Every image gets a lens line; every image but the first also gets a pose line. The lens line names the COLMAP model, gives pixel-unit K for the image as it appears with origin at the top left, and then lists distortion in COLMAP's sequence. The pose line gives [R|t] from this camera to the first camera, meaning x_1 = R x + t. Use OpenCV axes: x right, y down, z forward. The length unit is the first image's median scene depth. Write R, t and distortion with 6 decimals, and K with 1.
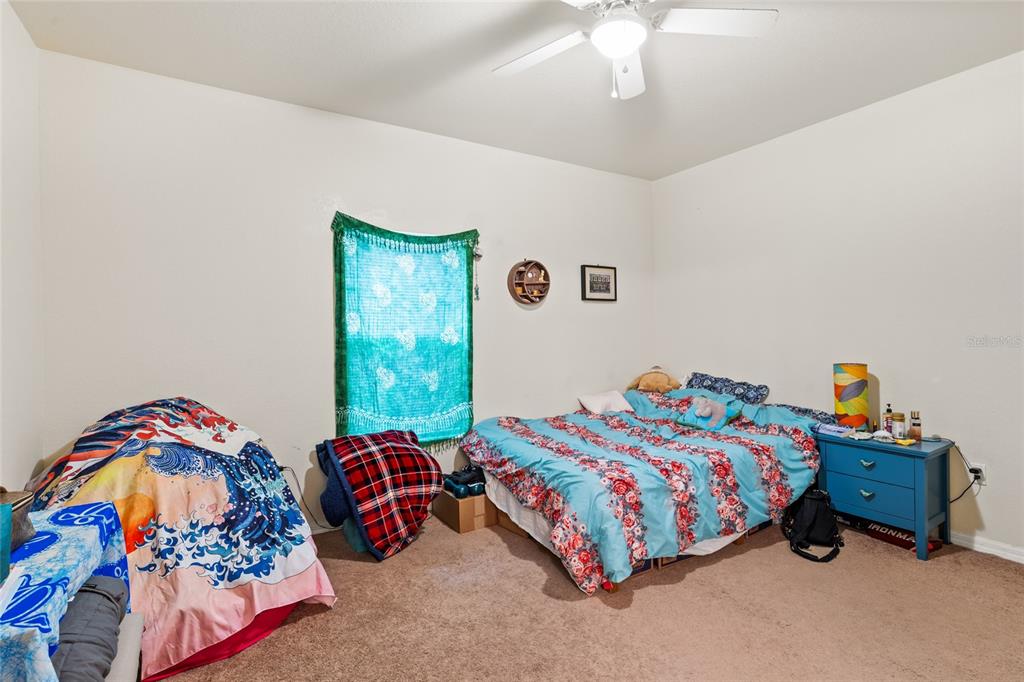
lens RADIAL K [[482.1, 0, 512.4], [0, 482.1, 339.2], [0, 0, 1]] dist [-0.001730, -0.000444]
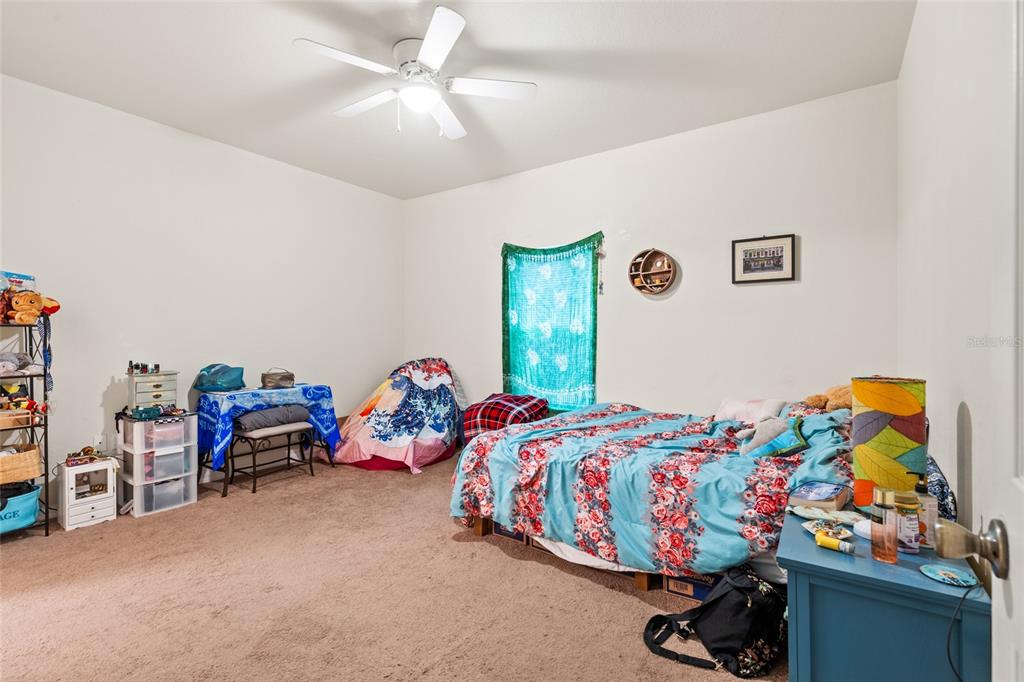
lens RADIAL K [[460.7, 0, 509.5], [0, 460.7, 335.4], [0, 0, 1]] dist [0.005014, 0.000141]
pose [[0.398595, 0.015577, -0.916995, 0.877406], [-0.014349, 0.999839, 0.010748, 0.005539], [0.917015, 0.008874, 0.398755, 0.408318]]
